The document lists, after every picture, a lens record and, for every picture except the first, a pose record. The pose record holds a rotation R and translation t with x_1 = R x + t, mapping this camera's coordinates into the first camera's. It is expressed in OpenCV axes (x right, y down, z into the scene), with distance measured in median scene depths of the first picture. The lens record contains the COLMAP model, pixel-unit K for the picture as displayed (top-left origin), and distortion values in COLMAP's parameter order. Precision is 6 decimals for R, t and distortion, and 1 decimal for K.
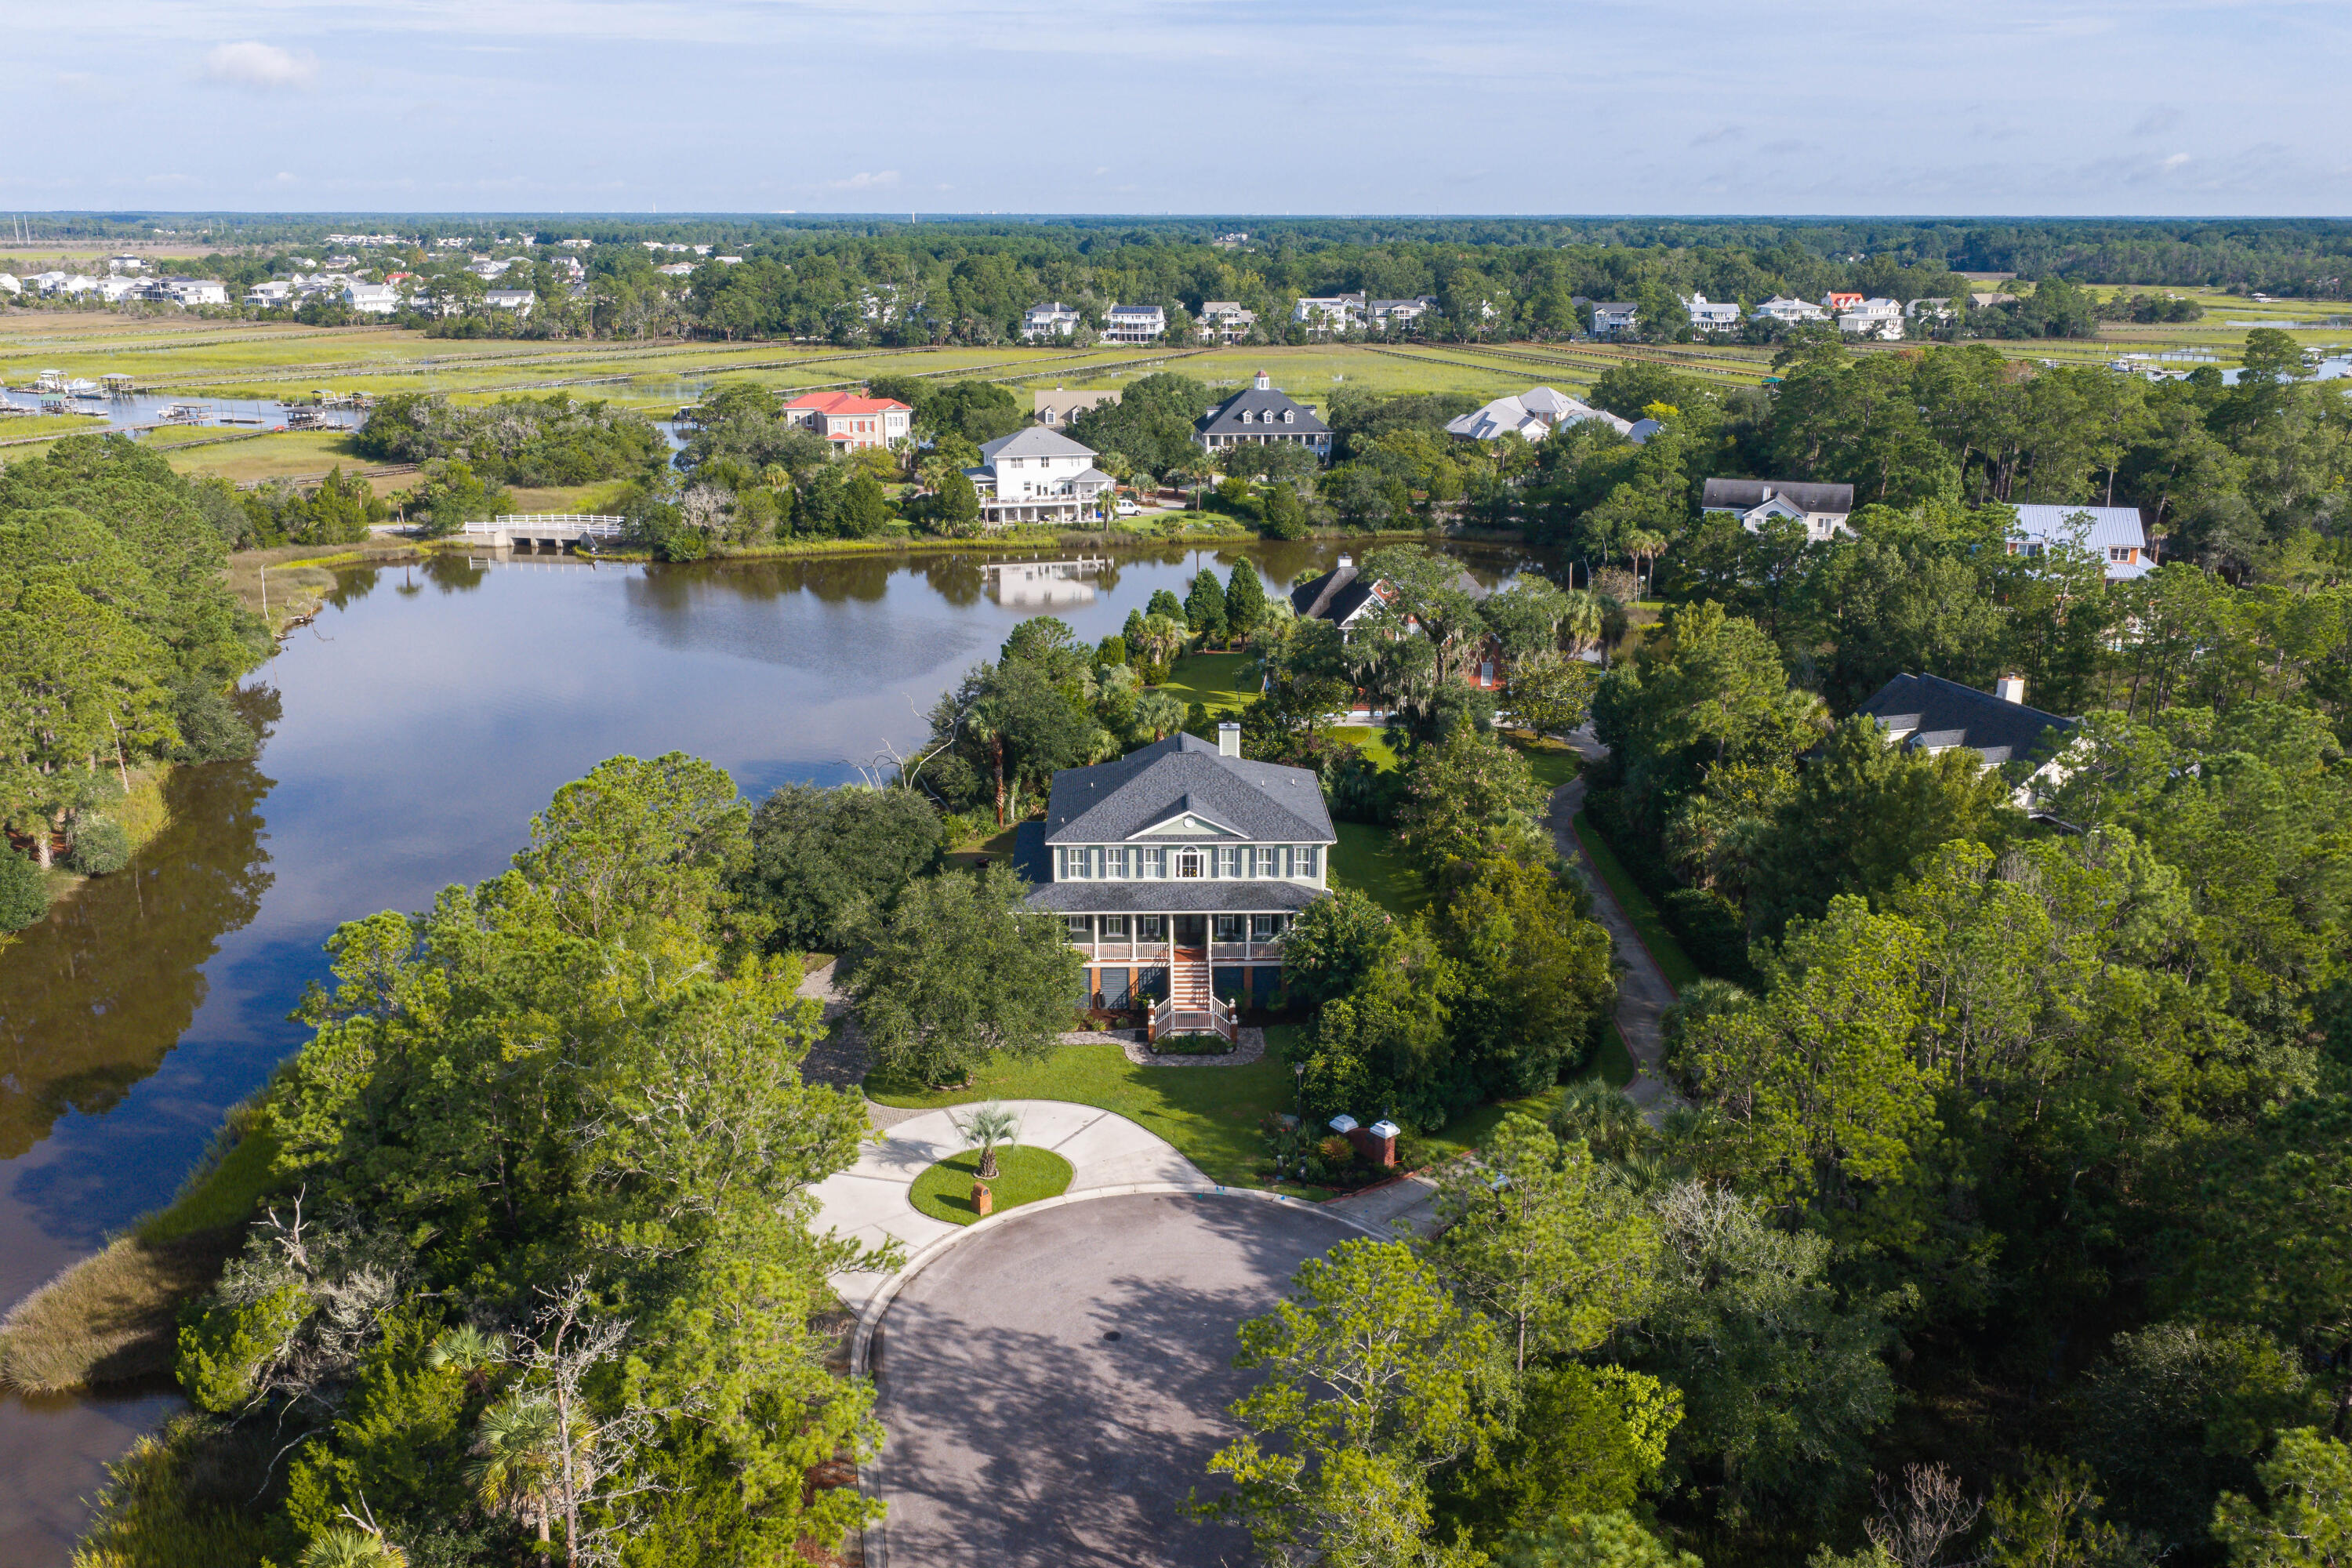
lens RADIAL K [[1946.9, 0, 1182.5], [0, 1946.9, 774.1], [0, 0, 1]] dist [0.011613, -0.015557]
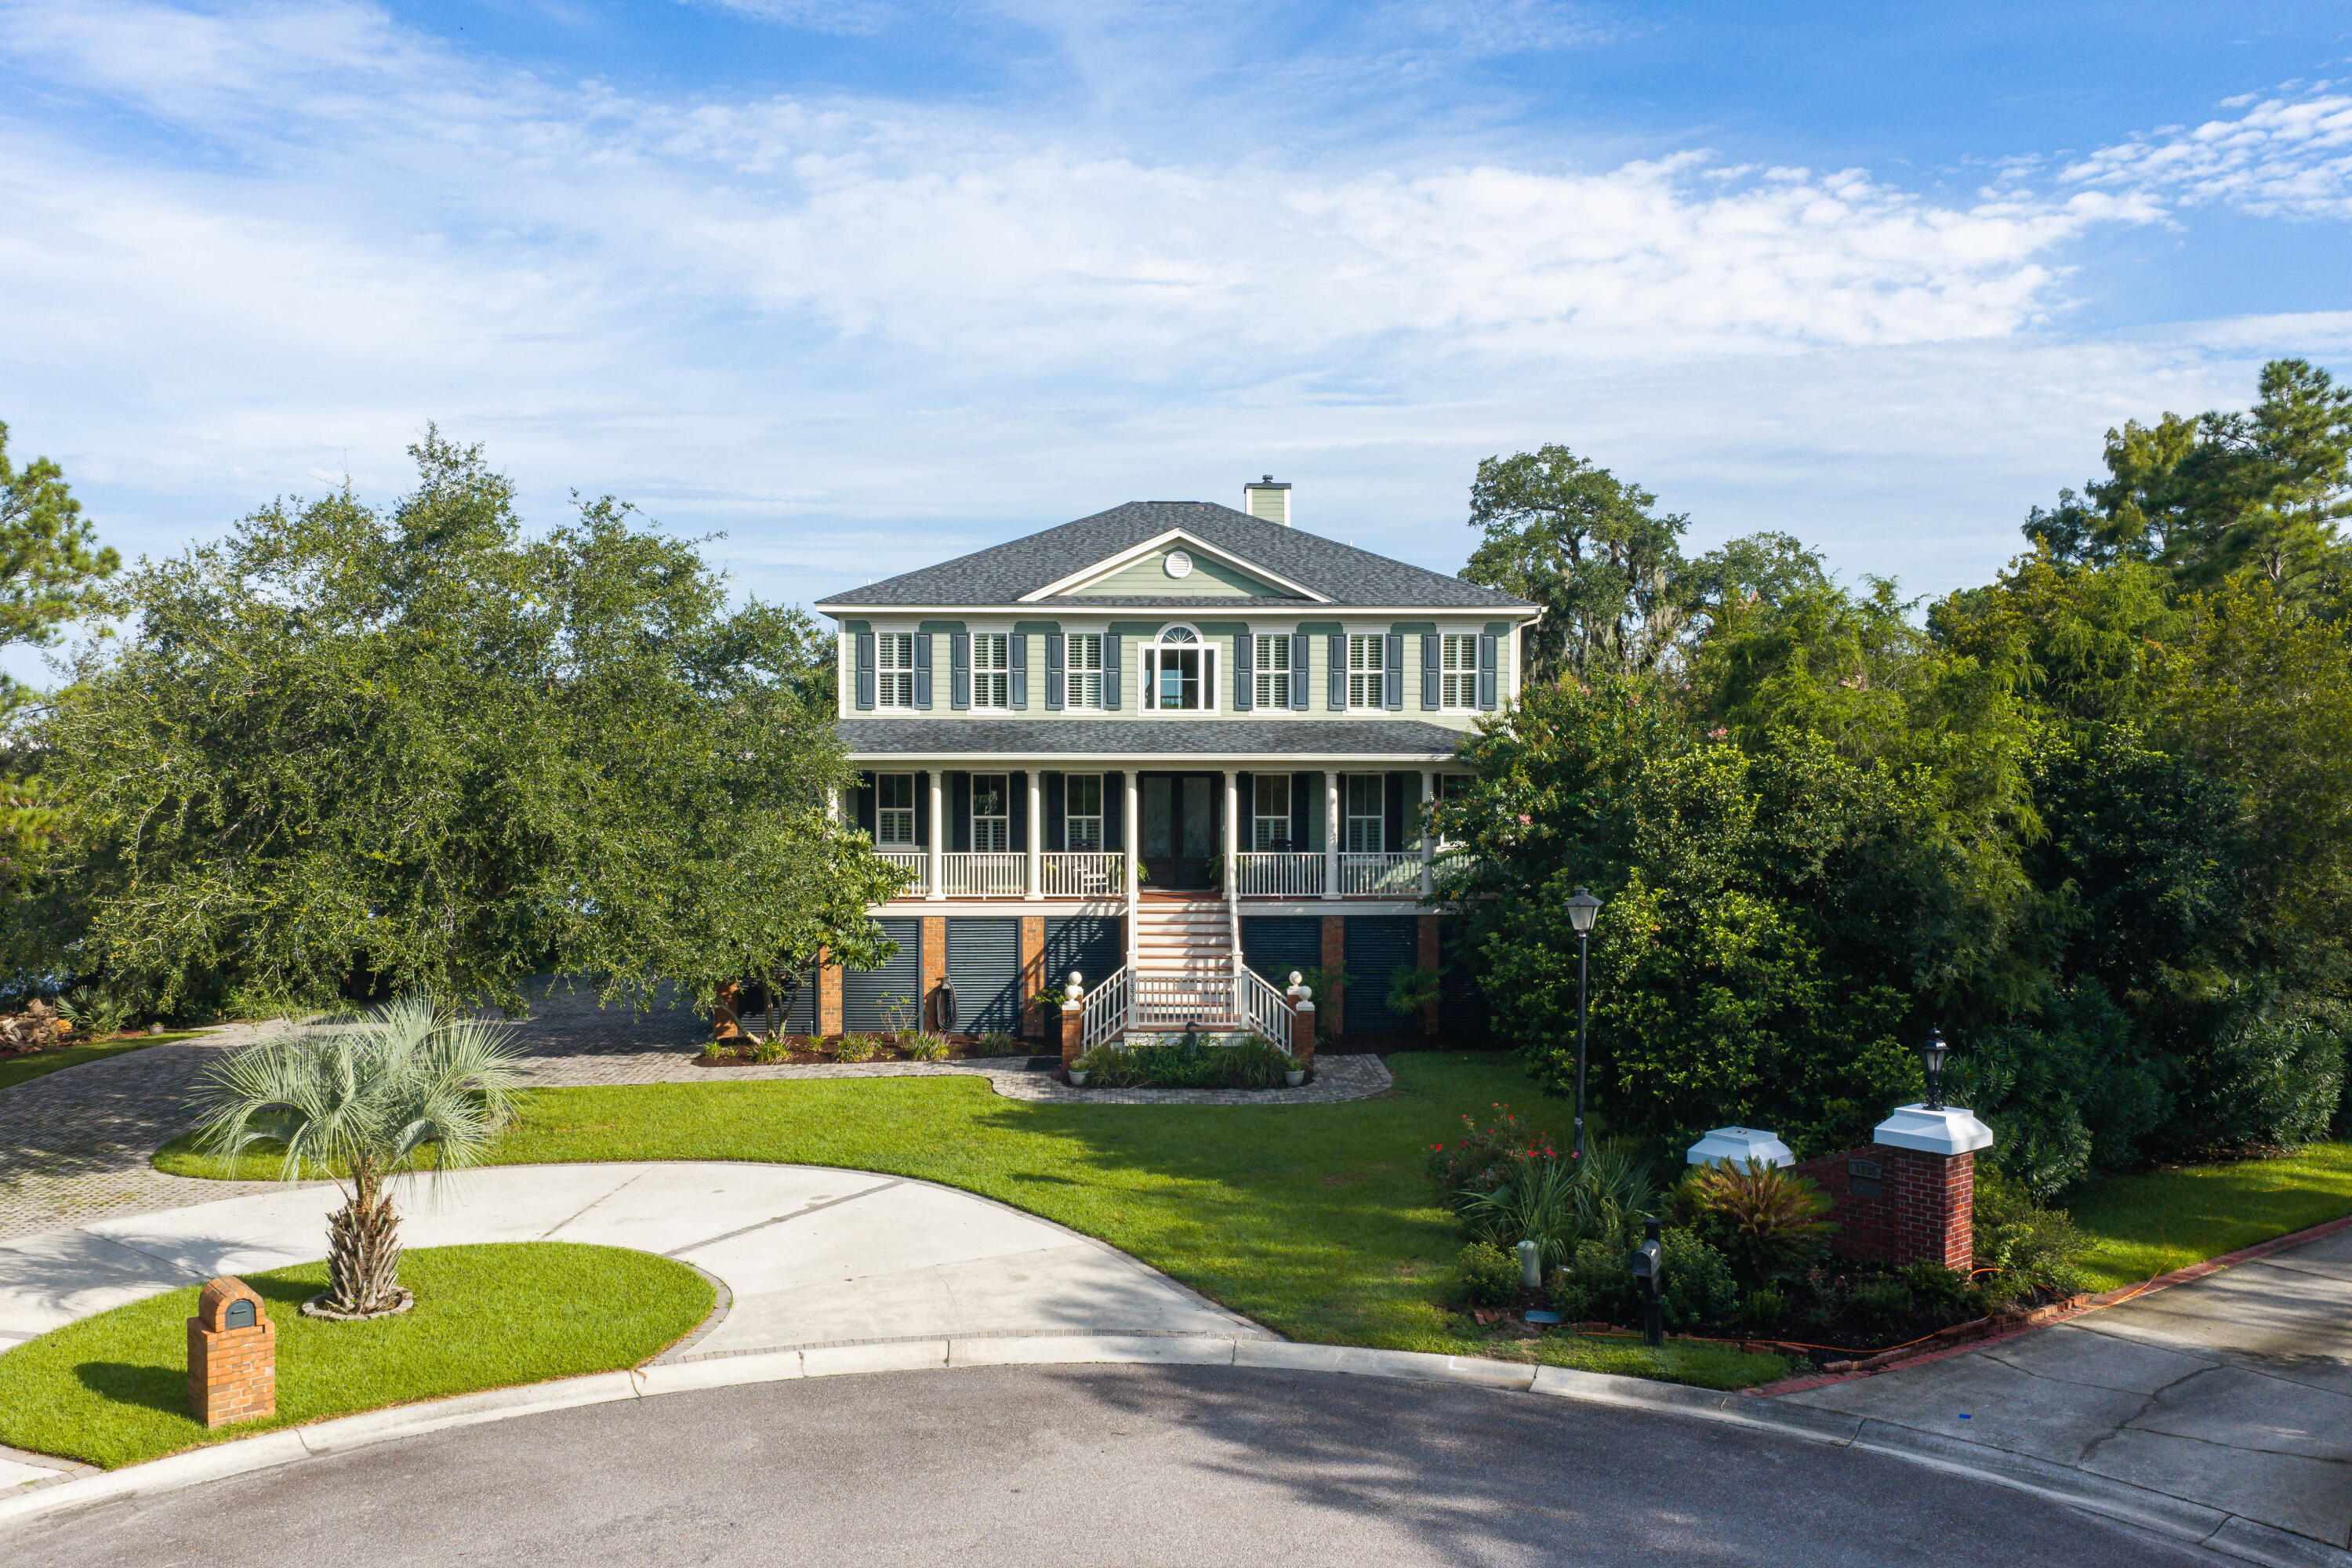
lens RADIAL K [[1946.9, 0, 1182.5], [0, 1946.9, 774.1], [0, 0, 1]] dist [0.011613, -0.015557]
pose [[0.999997, -0.001765, 0.001405, 0.001521], [0.002074, 0.964311, -0.264762, 0.069103], [-0.000888, 0.264765, 0.964313, 0.248973]]
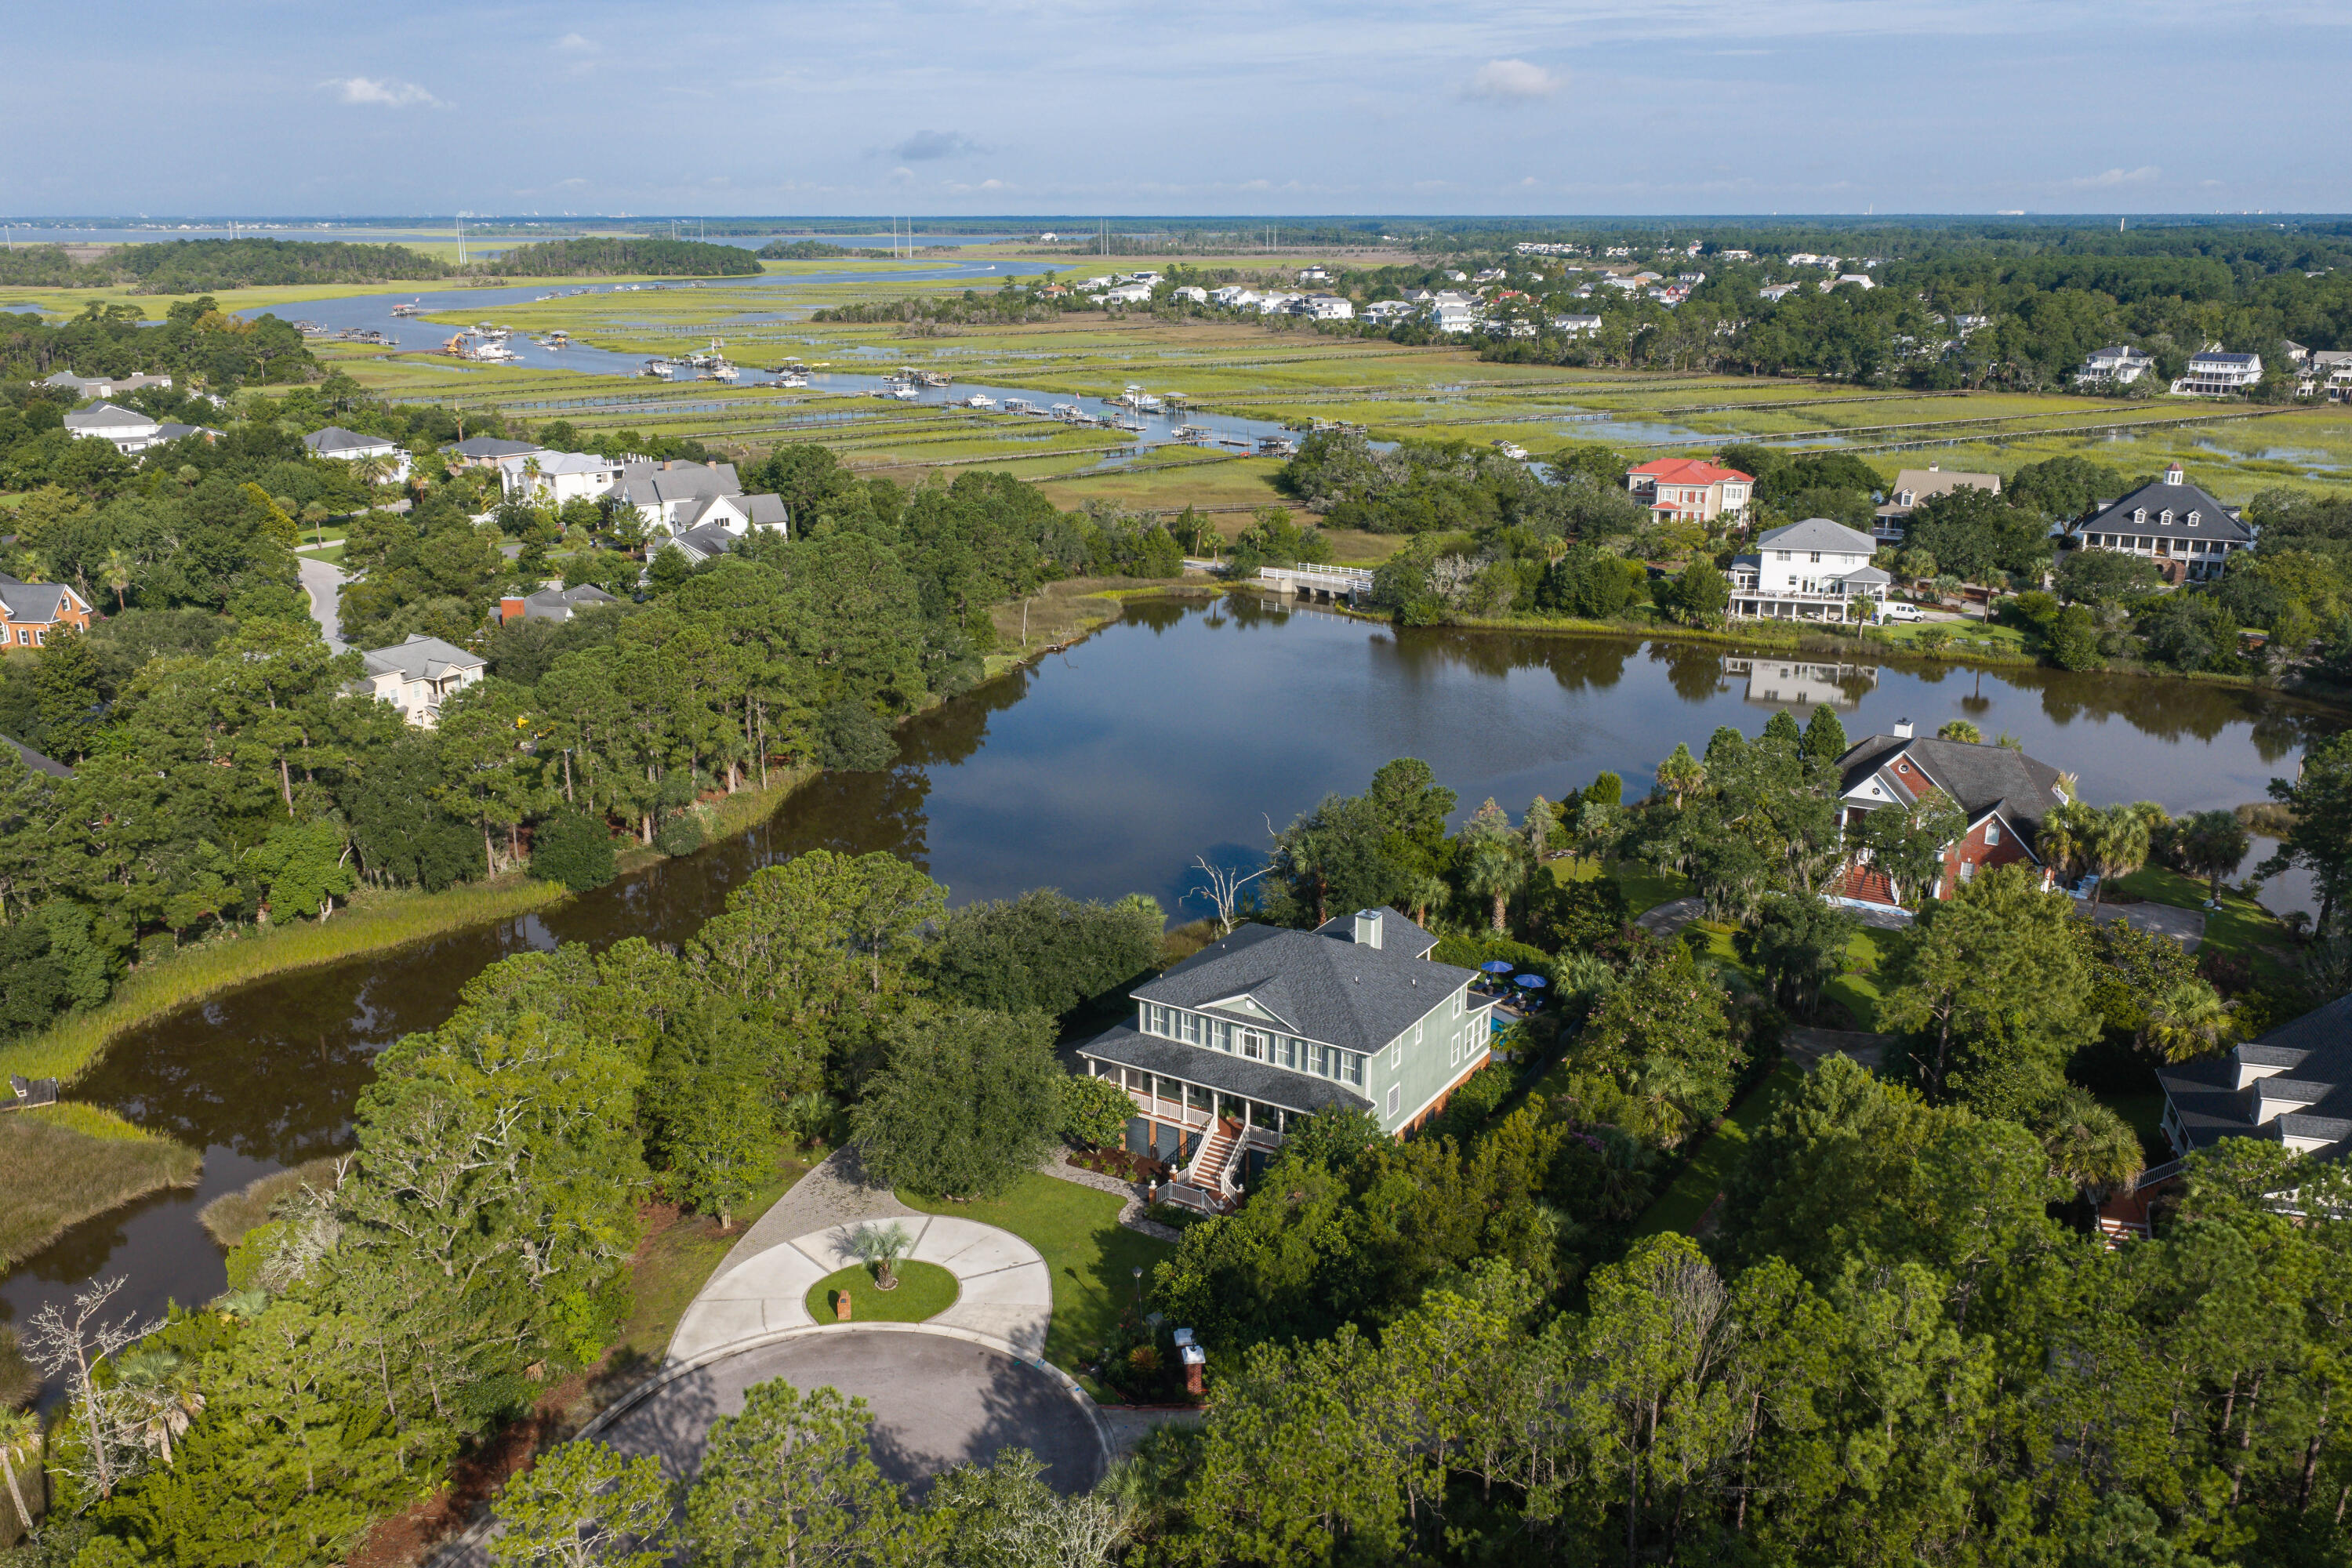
lens RADIAL K [[1946.9, 0, 1182.5], [0, 1946.9, 774.1], [0, 0, 1]] dist [0.011613, -0.015557]
pose [[0.834797, 0.148356, -0.530192, 0.199774], [-0.148466, 0.987995, 0.042695, -0.053465], [0.530162, 0.043074, 0.846802, 0.042255]]
